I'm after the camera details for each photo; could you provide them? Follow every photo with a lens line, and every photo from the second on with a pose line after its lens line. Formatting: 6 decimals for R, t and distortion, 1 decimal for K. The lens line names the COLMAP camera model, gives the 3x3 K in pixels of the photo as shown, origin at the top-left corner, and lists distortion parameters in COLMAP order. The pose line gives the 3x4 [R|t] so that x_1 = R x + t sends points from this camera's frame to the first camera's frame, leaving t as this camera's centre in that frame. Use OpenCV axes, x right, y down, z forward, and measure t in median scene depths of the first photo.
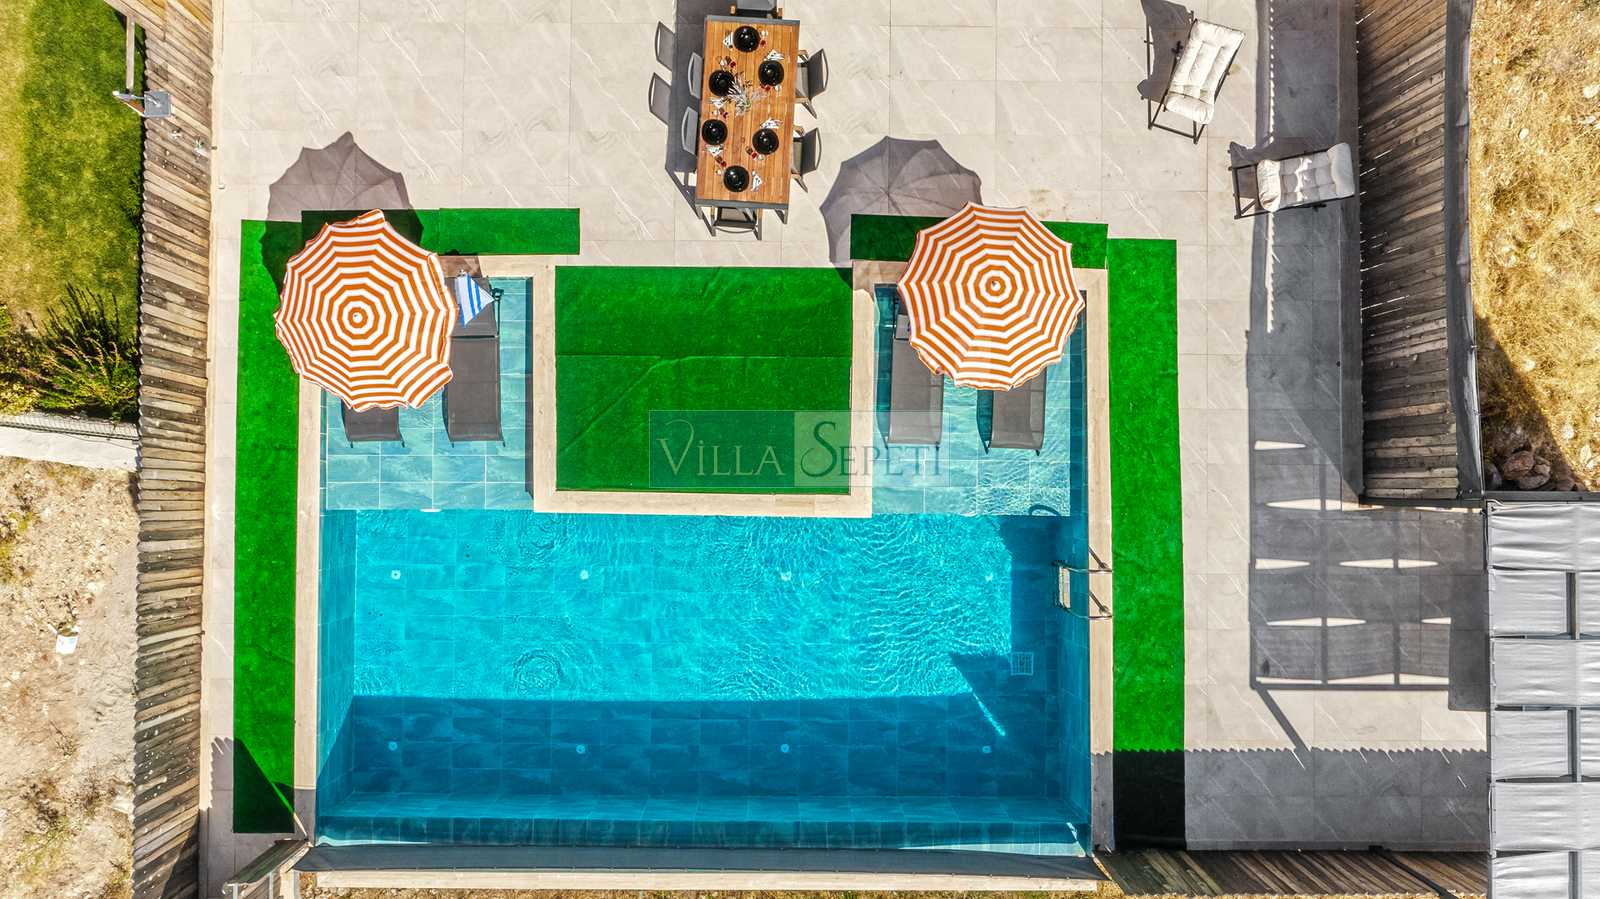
lens RADIAL K [[1206.9, 0, 778.7], [0, 1206.9, 448.4], [0, 0, 1]] dist [-0.005247, -0.000790]
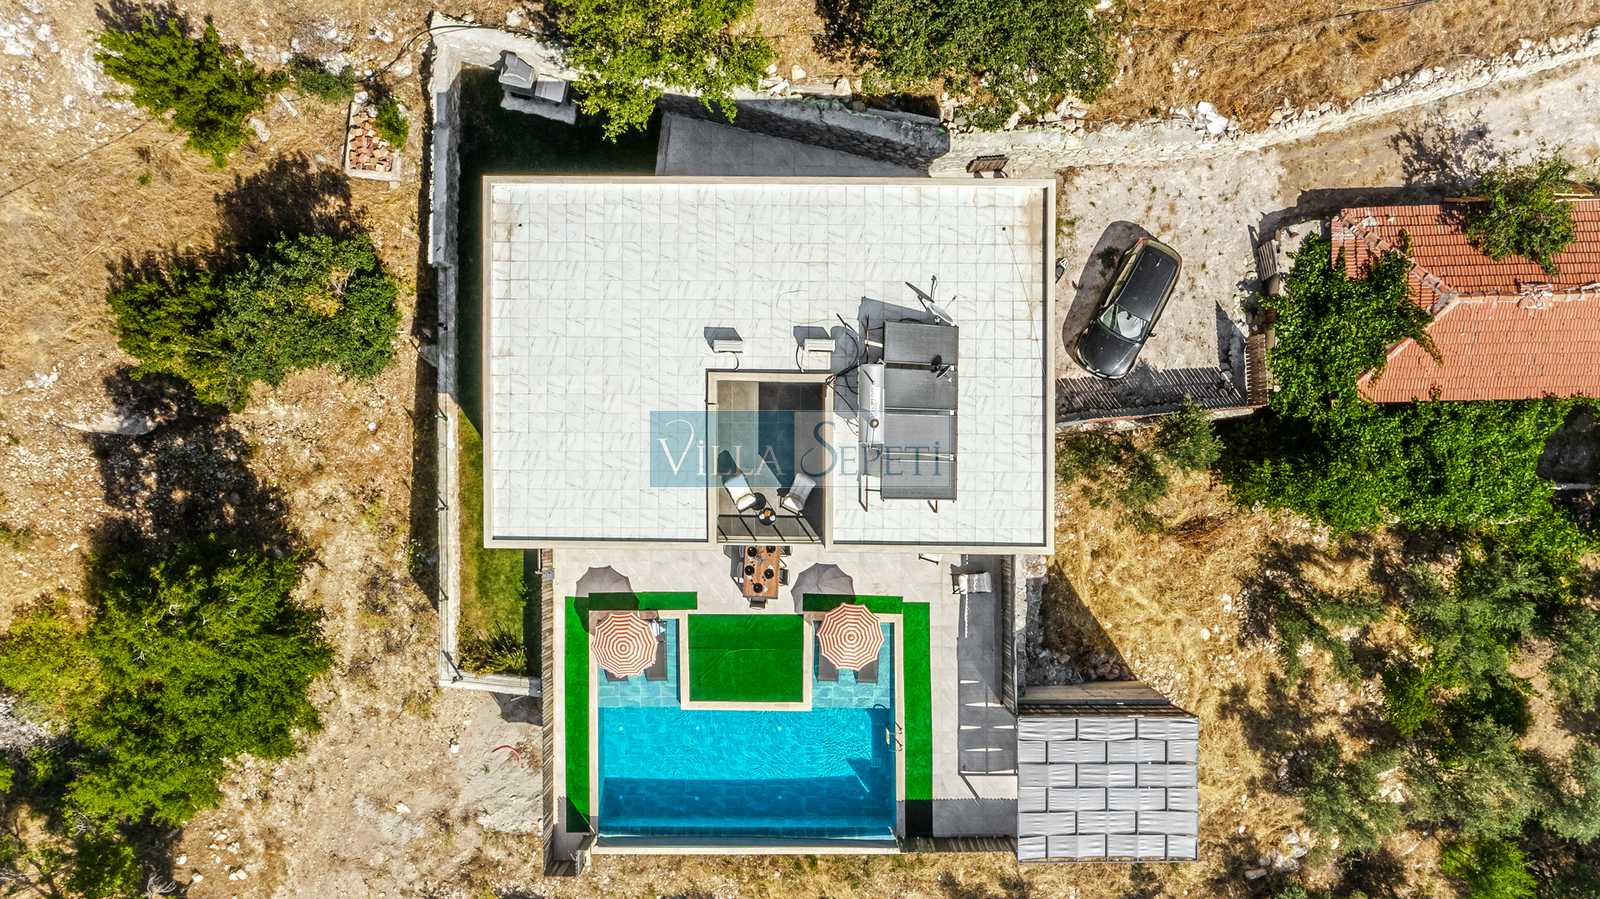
lens RADIAL K [[1417.9, 0, 800.0], [0, 1417.9, 449.5], [0, 0, 1]] dist [-0.002442, -0.000460]
pose [[0.999940, -0.007660, -0.007863, 0.080023], [0.007999, 0.998998, 0.044042, -0.633222], [0.007518, -0.044102, 0.998999, -2.002598]]
